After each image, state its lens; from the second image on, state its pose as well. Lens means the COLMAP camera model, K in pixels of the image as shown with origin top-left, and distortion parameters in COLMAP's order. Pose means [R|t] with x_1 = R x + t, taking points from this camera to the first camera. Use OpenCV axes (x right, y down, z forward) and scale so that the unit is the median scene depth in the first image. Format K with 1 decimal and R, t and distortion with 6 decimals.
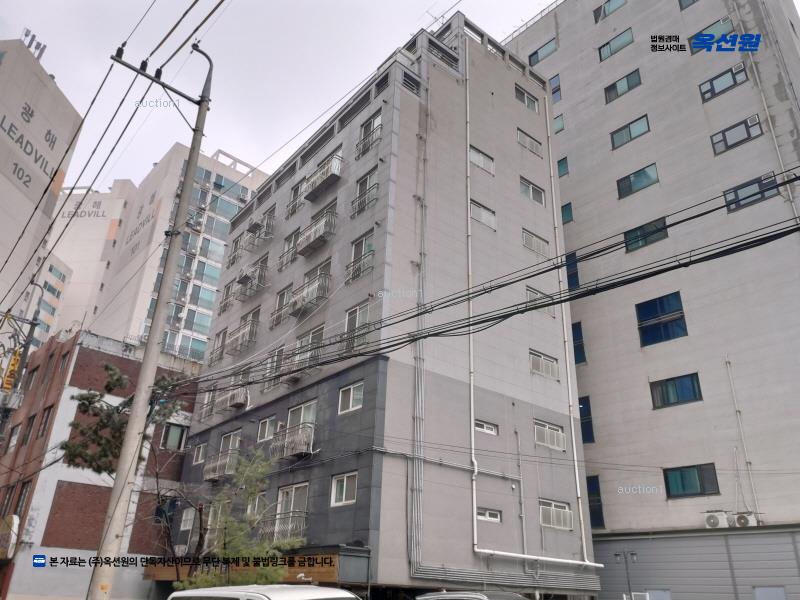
lens RADIAL K [[602.0, 0, 400.0], [0, 602.0, 300.0], [0, 0, 1]] dist [0.078051, -0.102687]
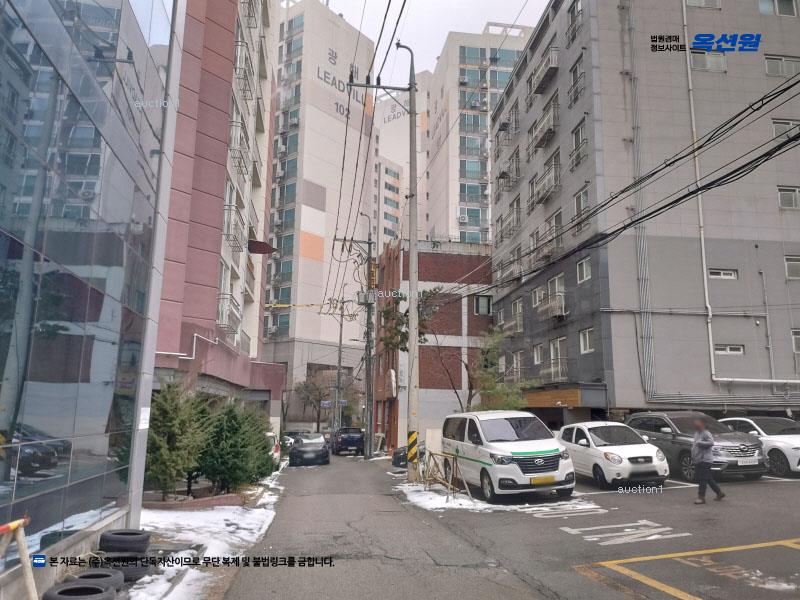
lens RADIAL K [[602.0, 0, 400.0], [0, 602.0, 300.0], [0, 0, 1]] dist [0.078051, -0.102687]
pose [[0.838415, -0.120205, -0.531611, 0.225107], [0.252384, 0.950126, 0.183203, -0.089106], [0.483076, -0.287770, 0.826938, -0.193924]]
